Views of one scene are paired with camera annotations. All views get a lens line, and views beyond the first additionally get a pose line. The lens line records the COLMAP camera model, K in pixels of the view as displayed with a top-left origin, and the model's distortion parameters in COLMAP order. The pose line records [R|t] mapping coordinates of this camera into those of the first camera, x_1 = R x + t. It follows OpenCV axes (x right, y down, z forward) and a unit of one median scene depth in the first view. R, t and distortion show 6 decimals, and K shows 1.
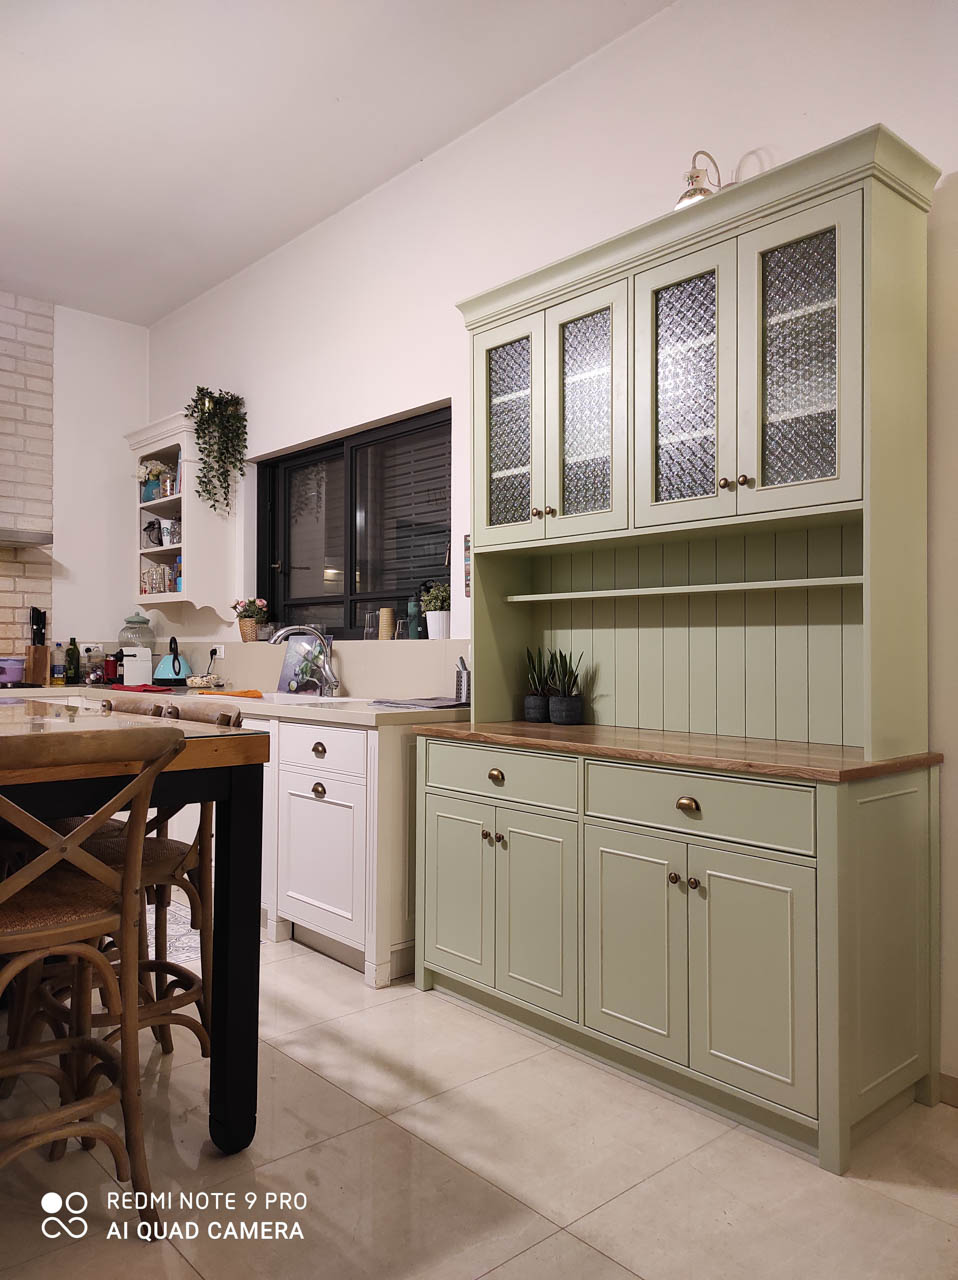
lens RADIAL K [[939.7, 0, 484.6], [0, 939.7, 639.0], [0, 0, 1]] dist [0.062369, -0.055126]
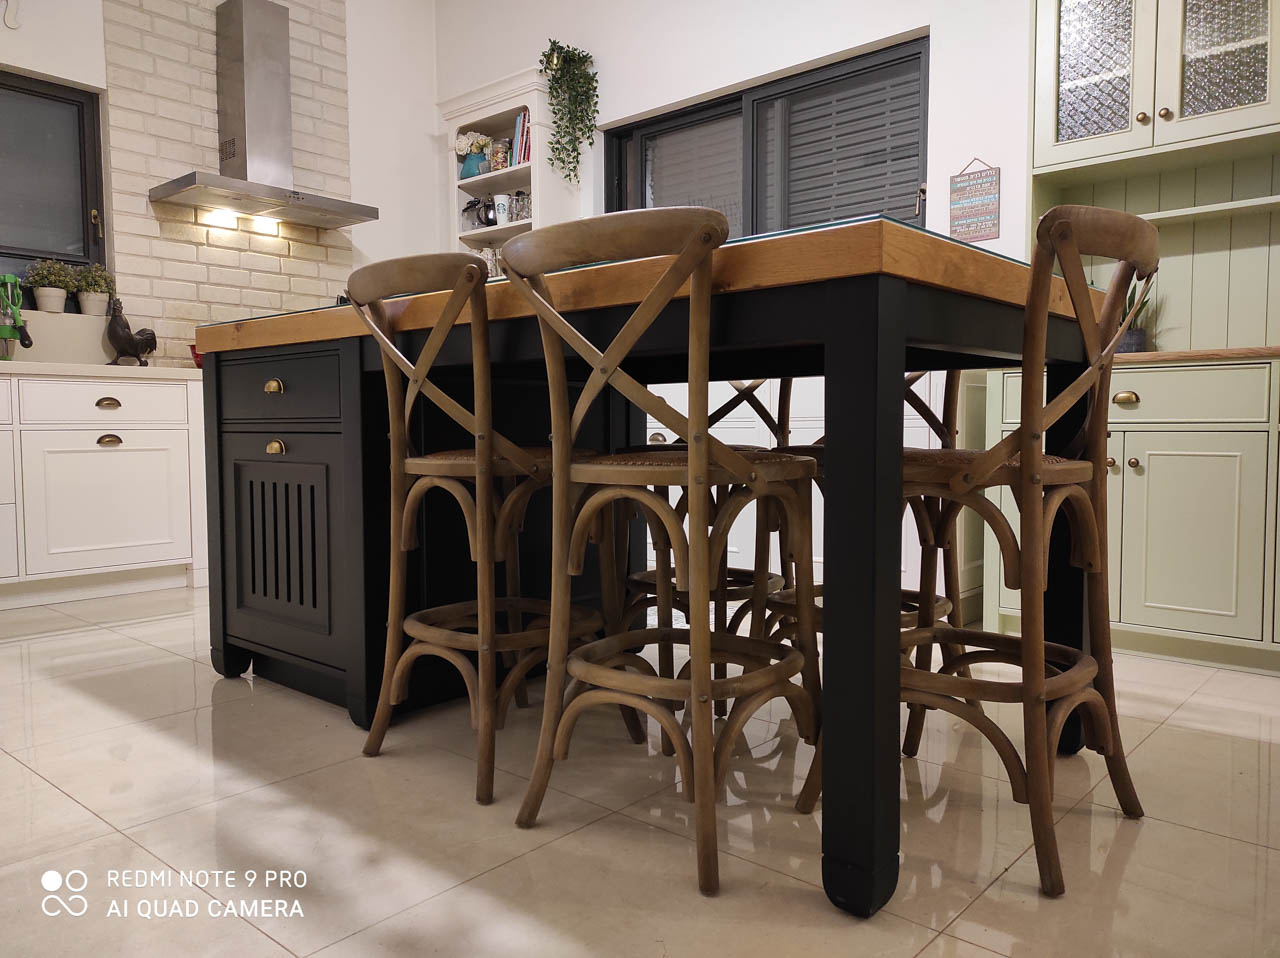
lens RADIAL K [[939.7, 0, 639.2], [0, 939.7, 477.1], [0, 0, 1]] dist [0.062369, -0.055126]
pose [[0.993668, -0.015376, 0.111300, -0.539522], [0.007941, 0.997726, 0.066938, 0.148081], [-0.112076, -0.065630, 0.991530, 0.112871]]
